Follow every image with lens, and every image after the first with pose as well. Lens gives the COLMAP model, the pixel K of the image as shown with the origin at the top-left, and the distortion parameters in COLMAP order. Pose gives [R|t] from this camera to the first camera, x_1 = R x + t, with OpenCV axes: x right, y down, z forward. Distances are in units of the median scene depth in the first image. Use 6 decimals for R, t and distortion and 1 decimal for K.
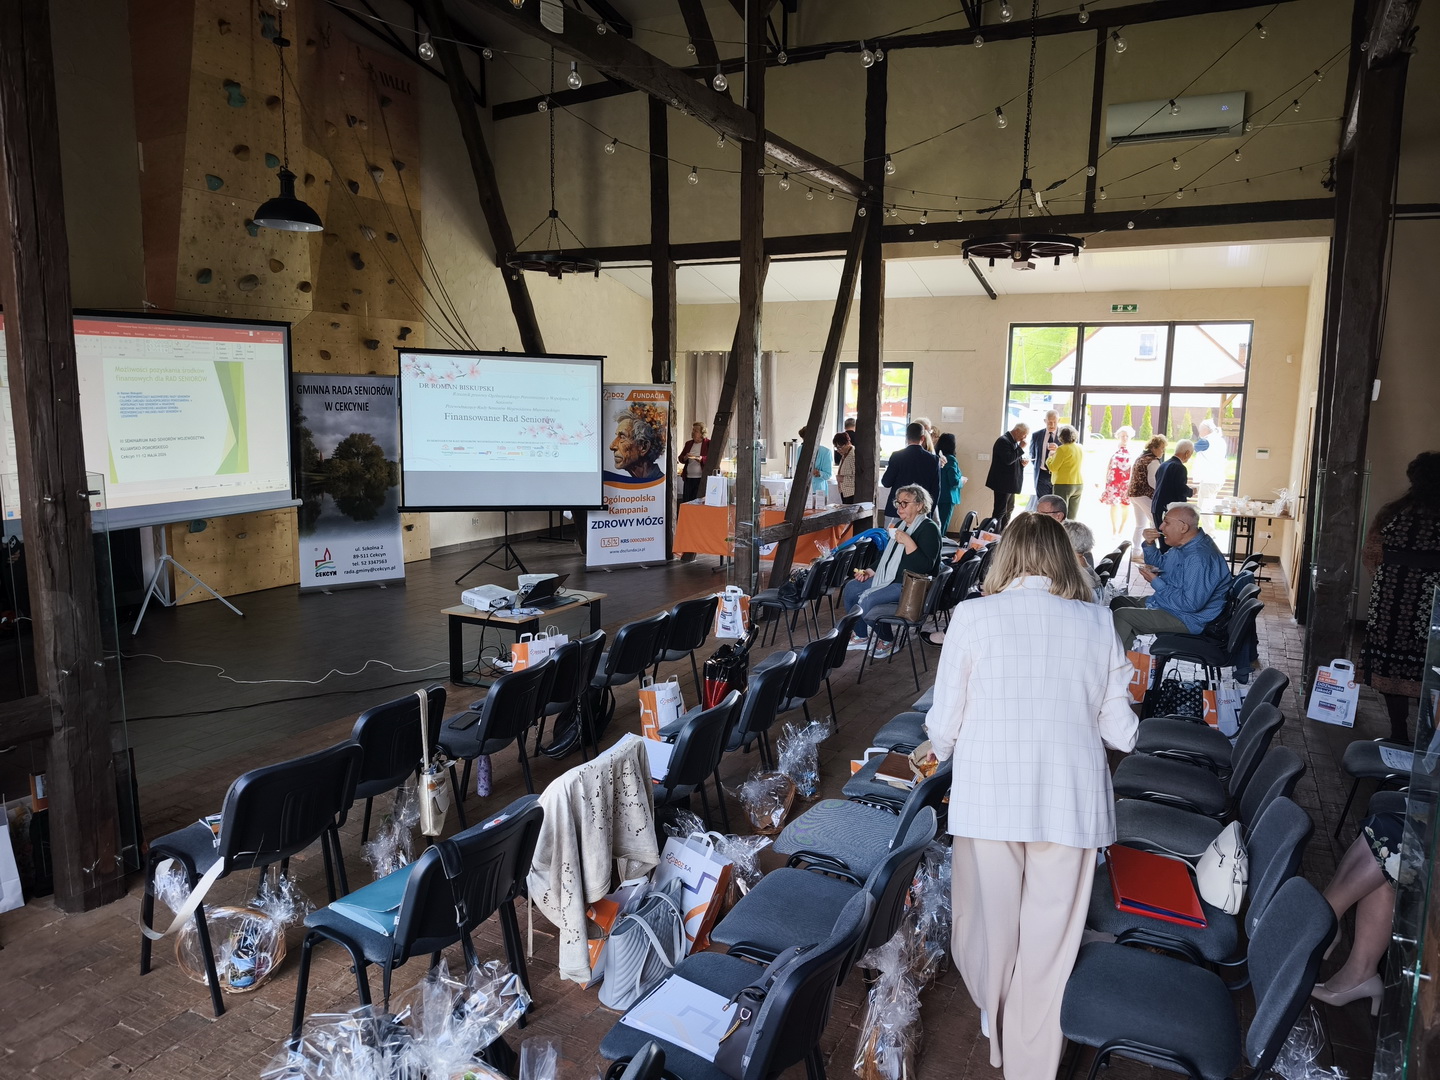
lens RADIAL K [[974.8, 0, 714.7], [0, 974.8, 518.8], [0, 0, 1]] dist [0.044746, -0.061268]
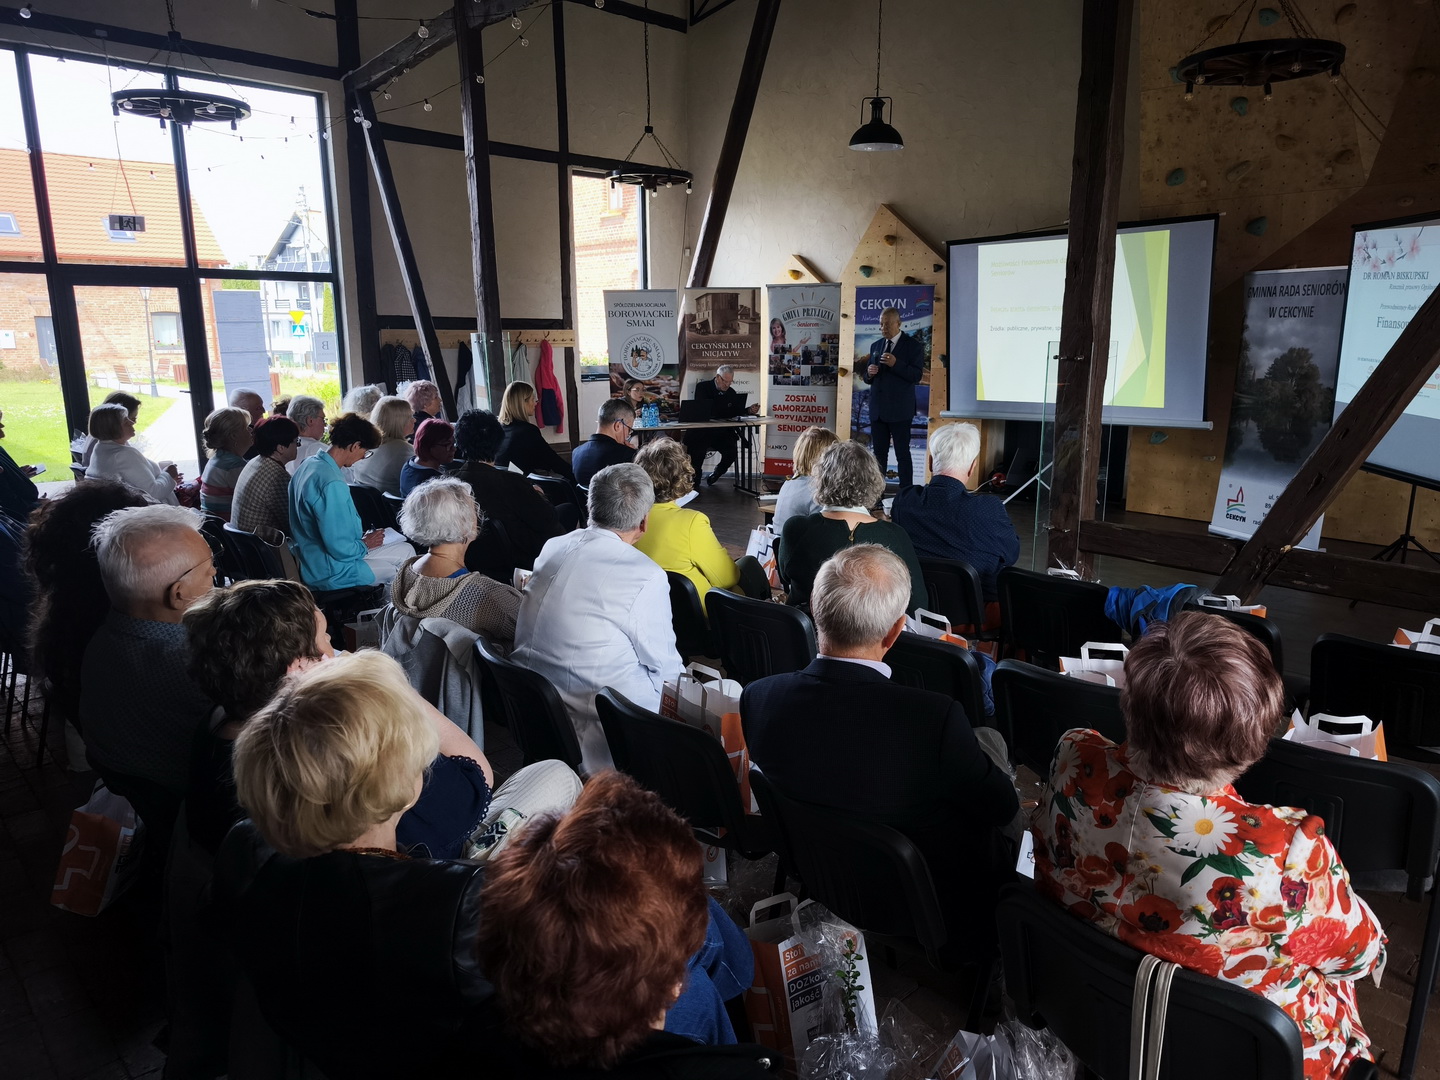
lens RADIAL K [[948.0, 0, 730.4], [0, 948.0, 536.2], [0, 0, 1]] dist [-0.003790, -0.004790]
pose [[-0.292629, 0.187913, -0.937580, 0.482420], [-0.123167, 0.964926, 0.231836, -0.061208], [0.948261, 0.183321, -0.259220, 0.792608]]
